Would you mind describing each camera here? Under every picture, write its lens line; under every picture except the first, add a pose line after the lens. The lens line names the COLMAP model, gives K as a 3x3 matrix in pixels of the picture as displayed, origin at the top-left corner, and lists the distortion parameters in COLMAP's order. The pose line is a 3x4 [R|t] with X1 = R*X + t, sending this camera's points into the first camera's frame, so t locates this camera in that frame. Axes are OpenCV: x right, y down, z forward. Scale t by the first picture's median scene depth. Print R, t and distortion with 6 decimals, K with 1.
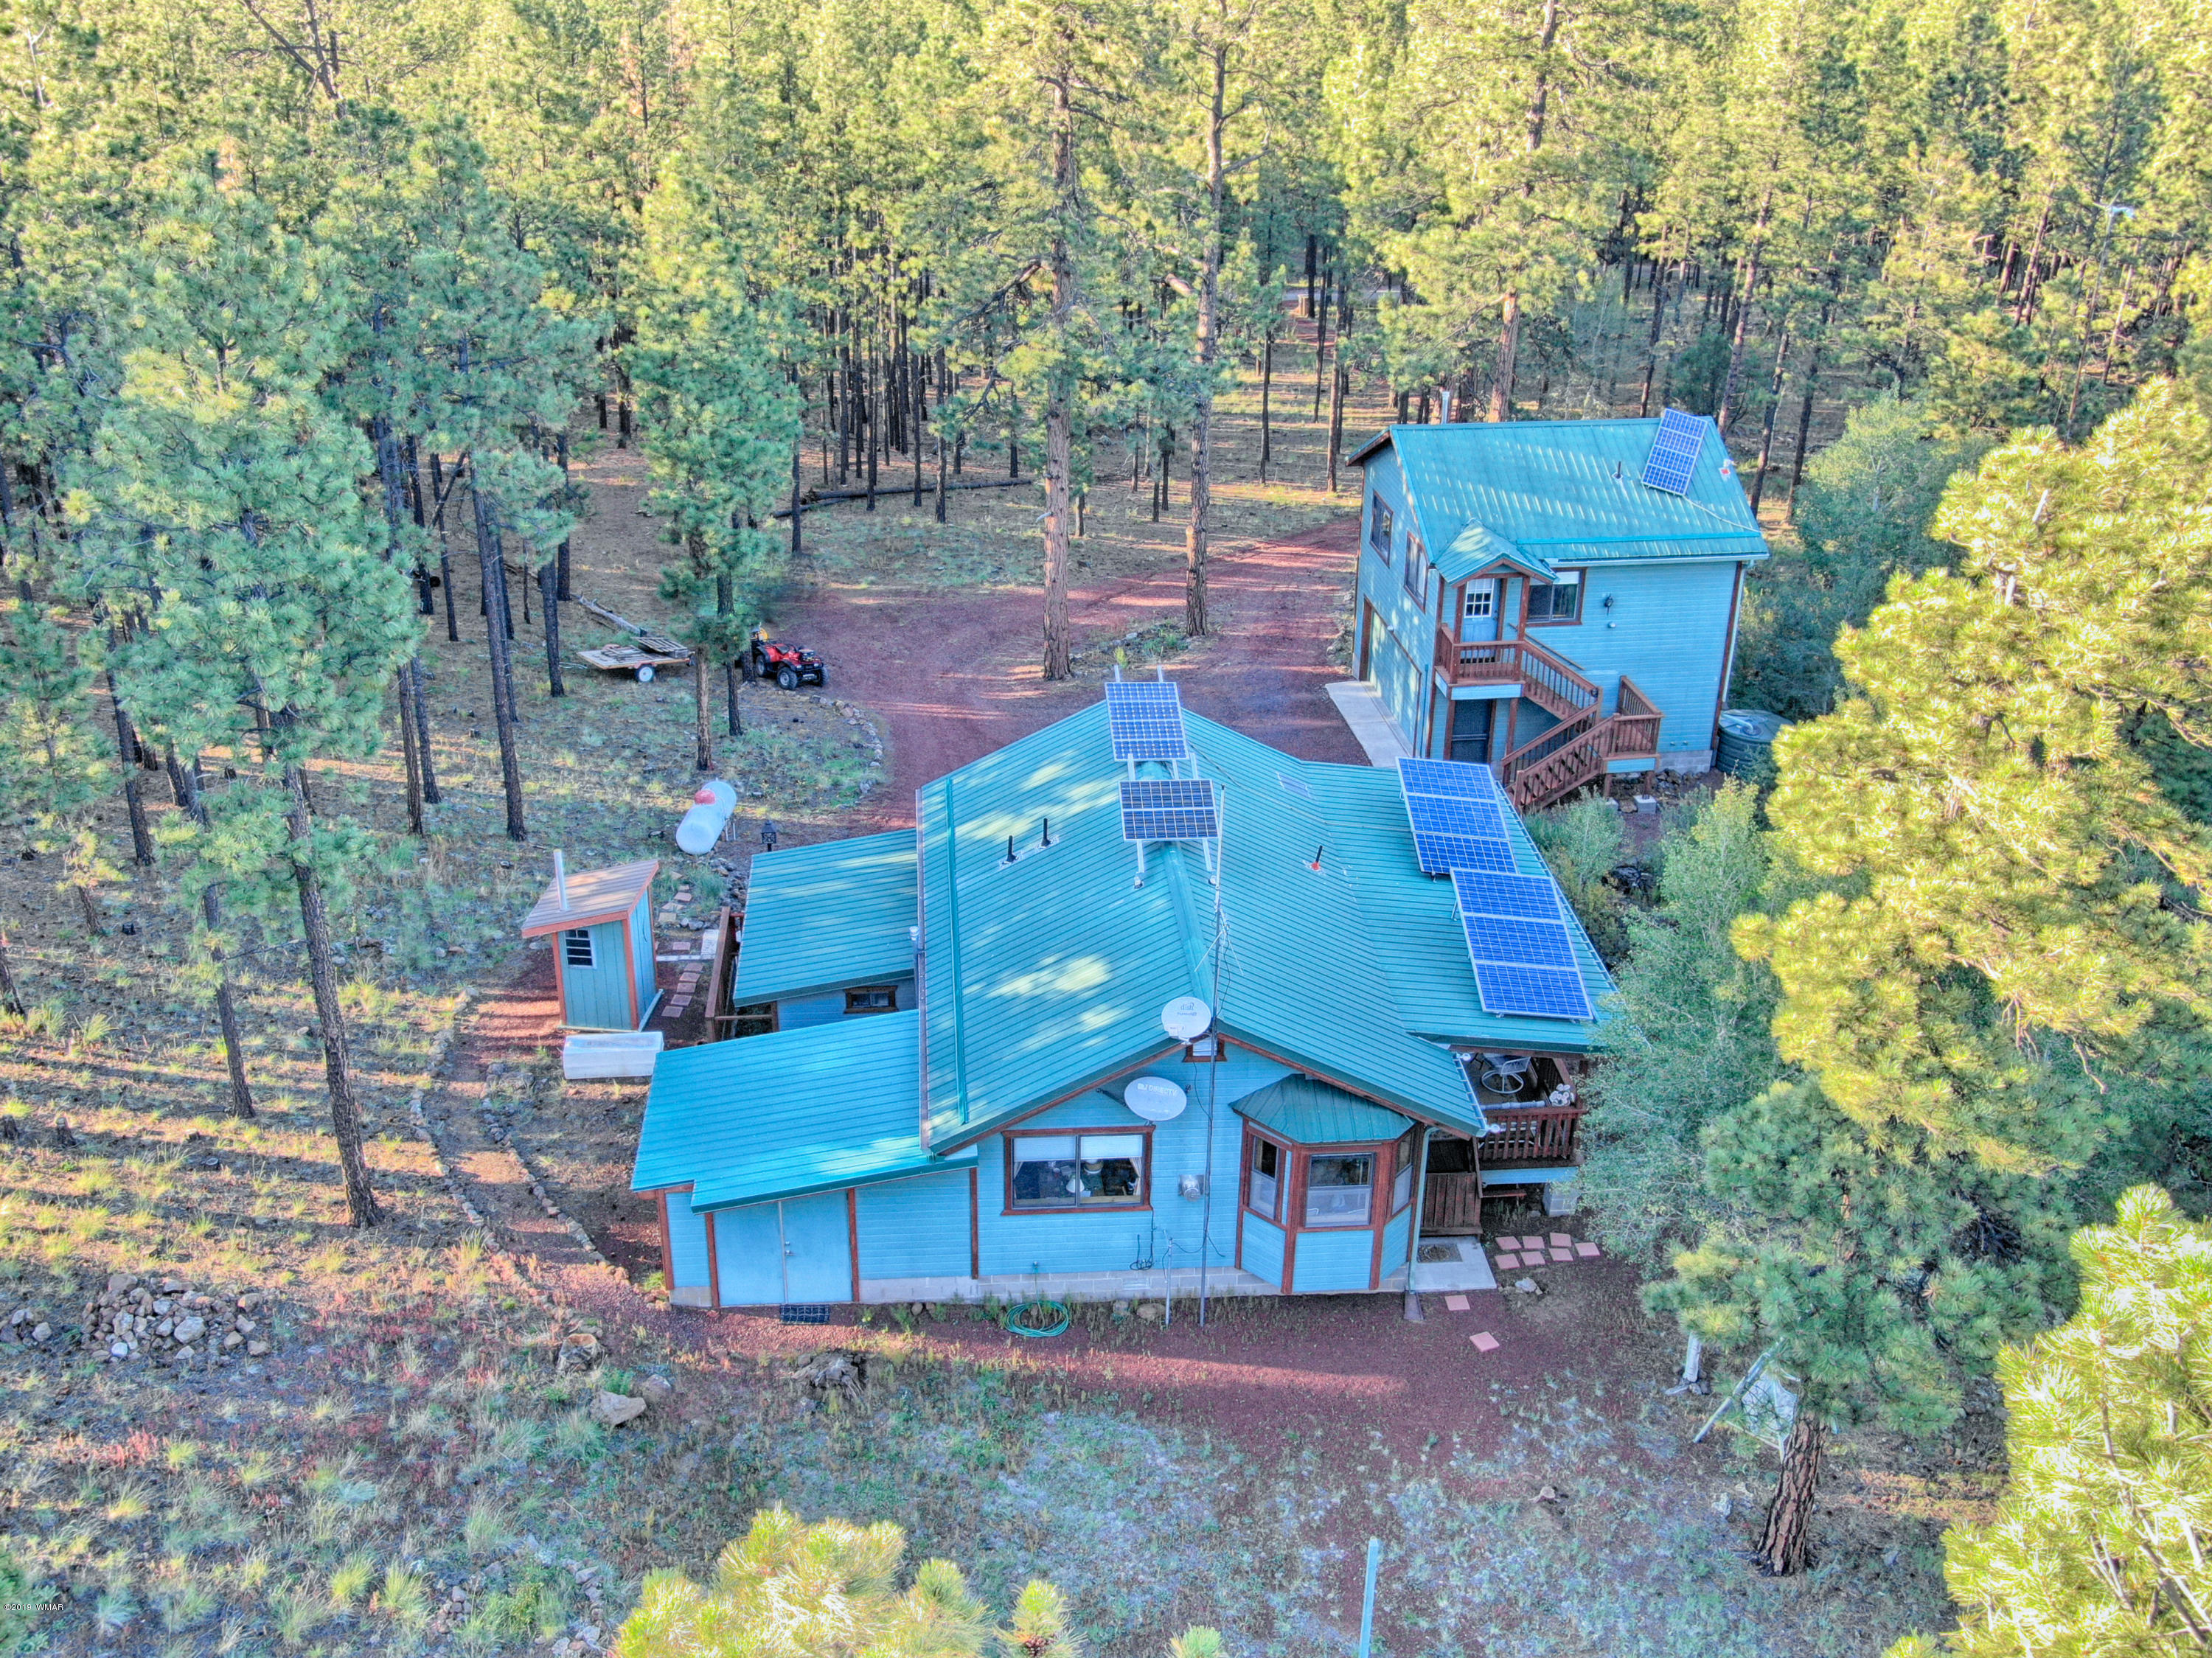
lens RADIAL K [[2102.9, 0, 1106.0], [0, 2102.9, 829.0], [0, 0, 1]] dist [0.003019, 0.011837]
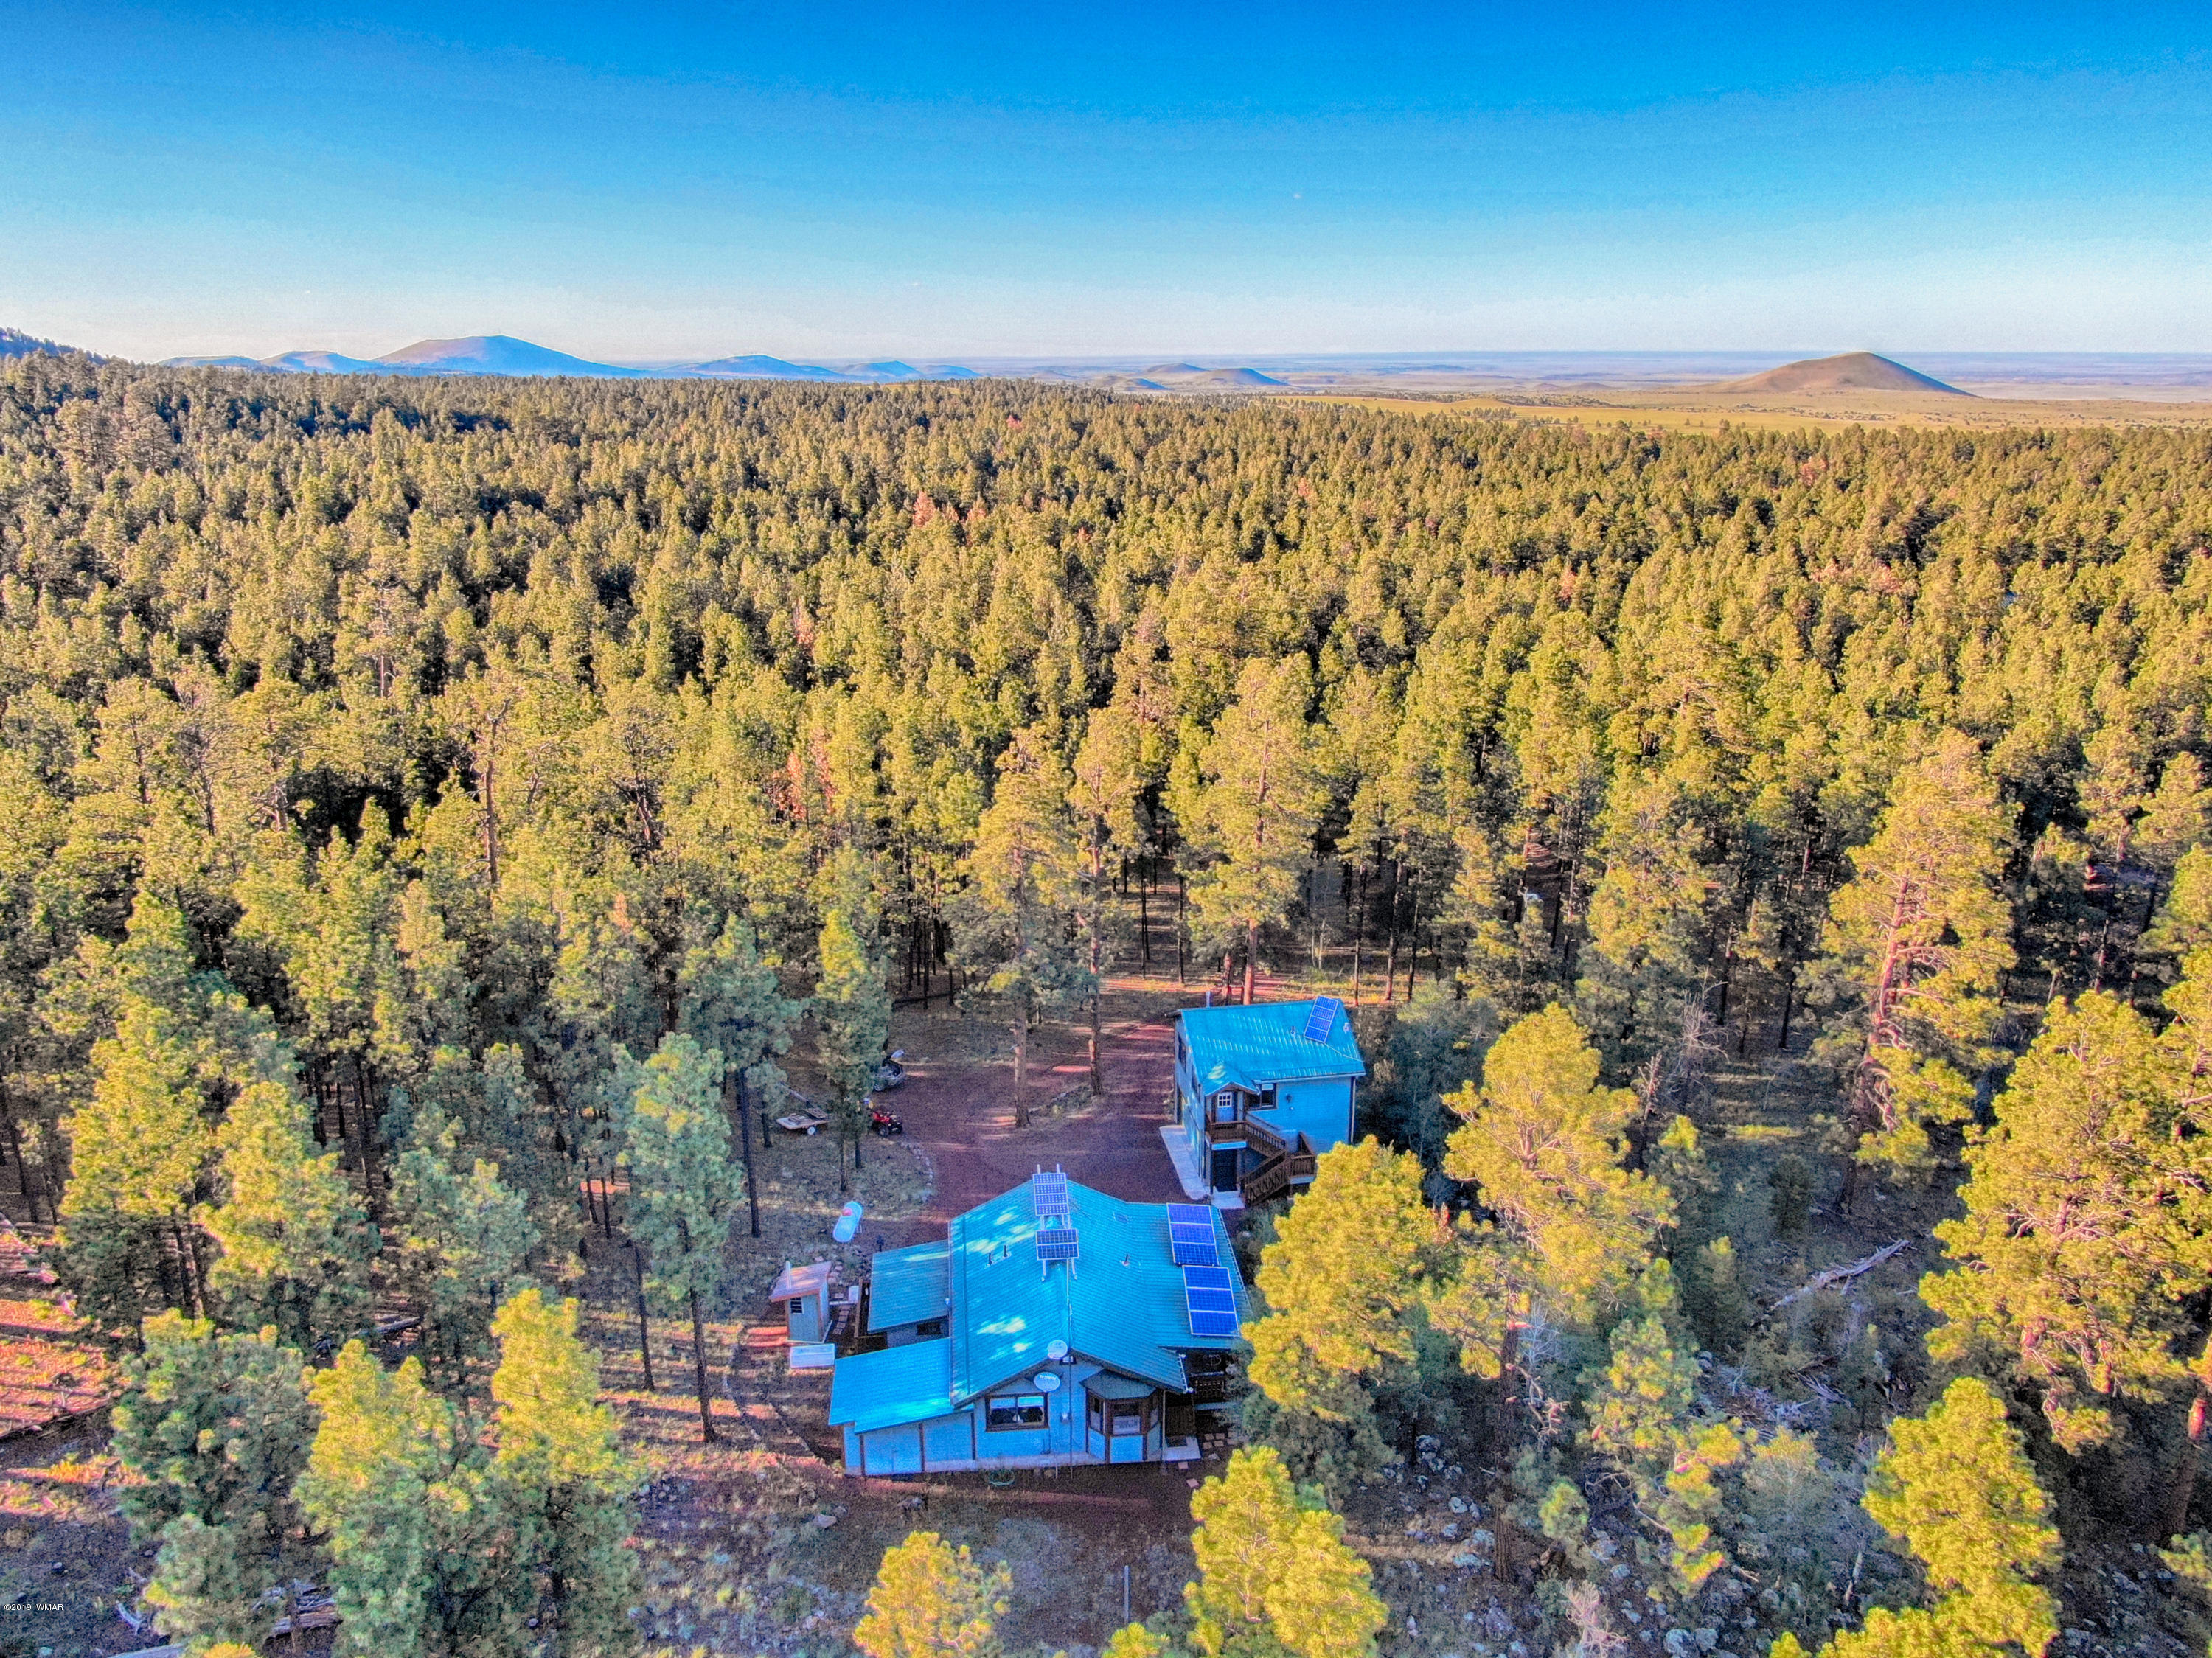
lens RADIAL K [[1597.6, 0, 1106.0], [0, 1597.6, 829.0], [0, 0, 1]] dist [-0.015718, 0.001065]
pose [[0.999717, -0.023487, 0.003805, 0.089014], [0.023789, 0.989641, -0.141581, -0.214763], [-0.000440, 0.141631, 0.989919, -0.809310]]
